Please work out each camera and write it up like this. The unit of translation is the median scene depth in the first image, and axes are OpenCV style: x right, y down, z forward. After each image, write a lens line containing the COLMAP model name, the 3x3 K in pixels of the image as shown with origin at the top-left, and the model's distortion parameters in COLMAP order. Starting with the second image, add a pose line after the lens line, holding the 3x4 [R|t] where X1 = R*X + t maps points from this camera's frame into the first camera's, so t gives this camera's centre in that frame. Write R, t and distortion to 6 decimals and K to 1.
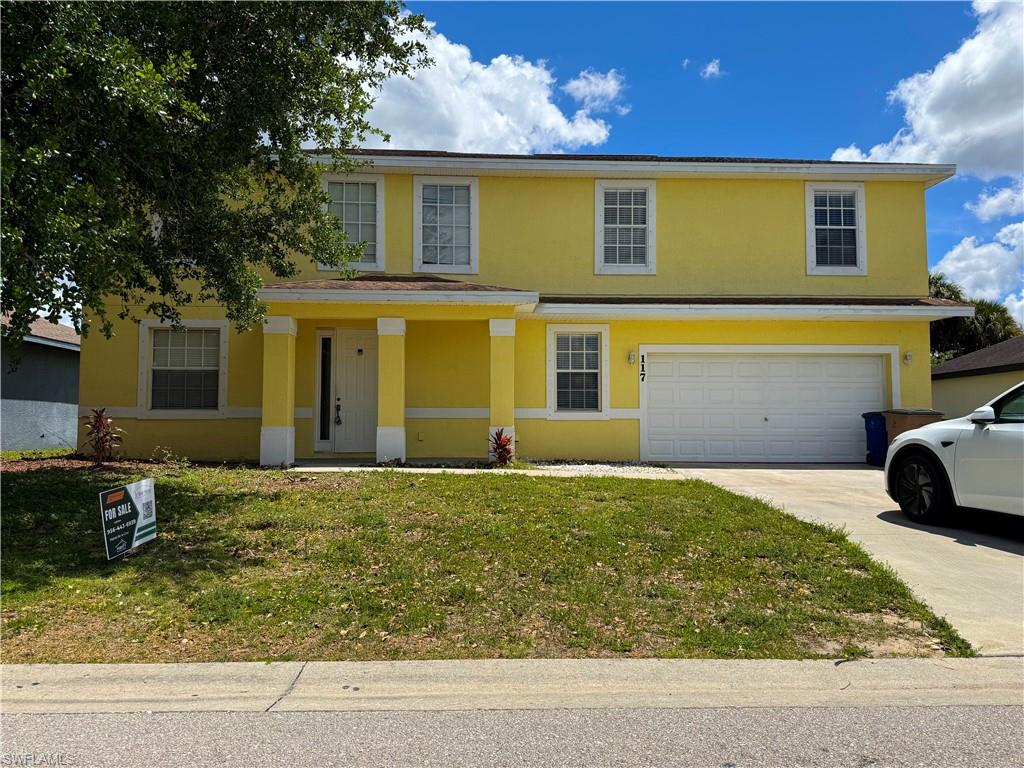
lens RADIAL K [[710.6, 0, 511.0], [0, 710.6, 386.9], [0, 0, 1]] dist [0.149459, -0.235703]
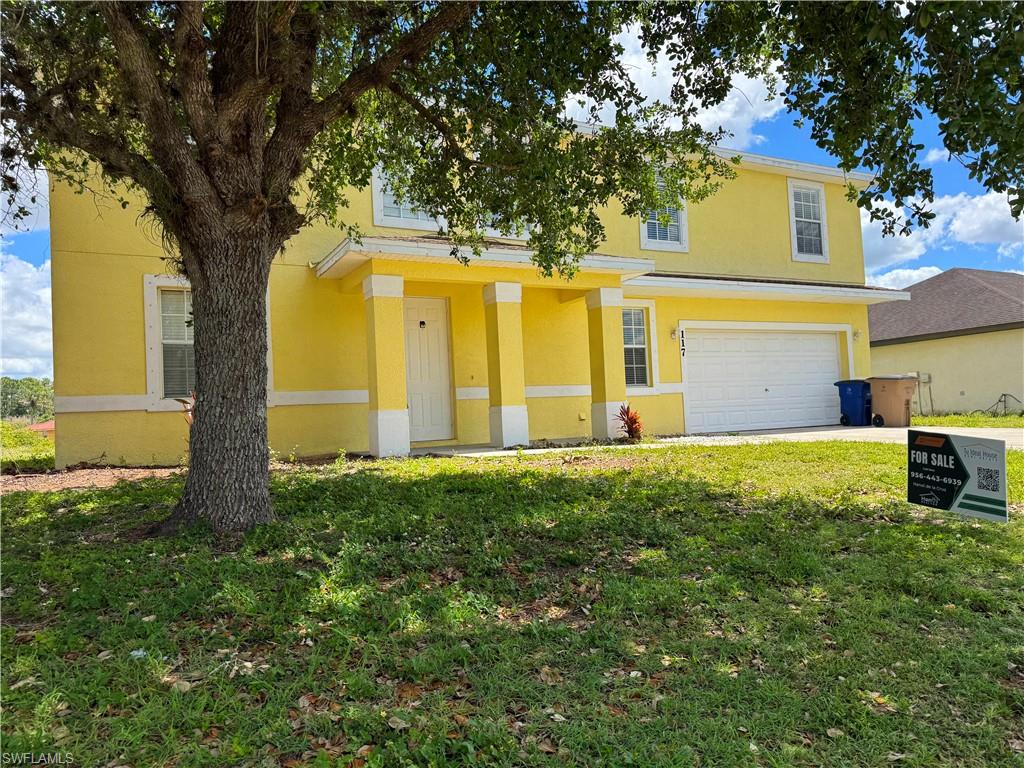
lens RADIAL K [[710.6, 0, 511.0], [0, 710.6, 386.9], [0, 0, 1]] dist [0.149459, -0.235703]
pose [[0.895384, -0.025658, 0.444556, -0.495920], [0.019965, 0.999648, 0.017482, 0.013253], [-0.444848, -0.006778, 0.895581, 0.184845]]
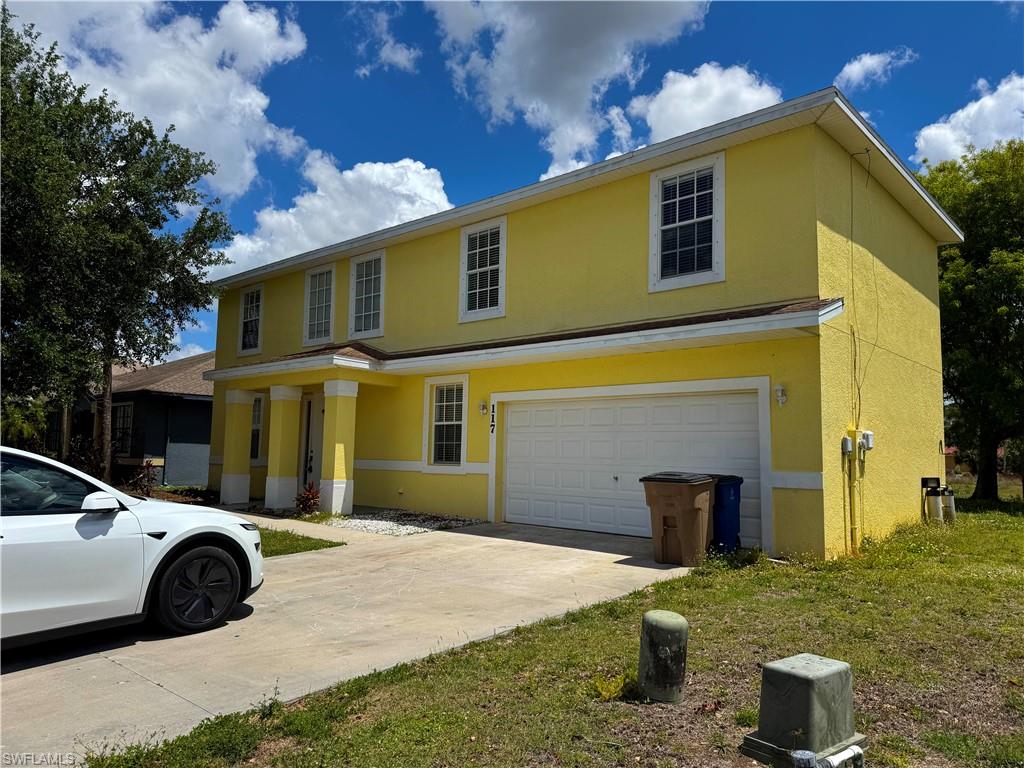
lens RADIAL K [[710.6, 0, 511.0], [0, 710.6, 386.9], [0, 0, 1]] dist [0.149459, -0.235703]
pose [[0.707129, -0.056047, -0.704859, 0.842588], [0.025512, 0.998227, -0.053779, -0.017107], [0.706624, 0.020046, 0.707306, 0.361351]]
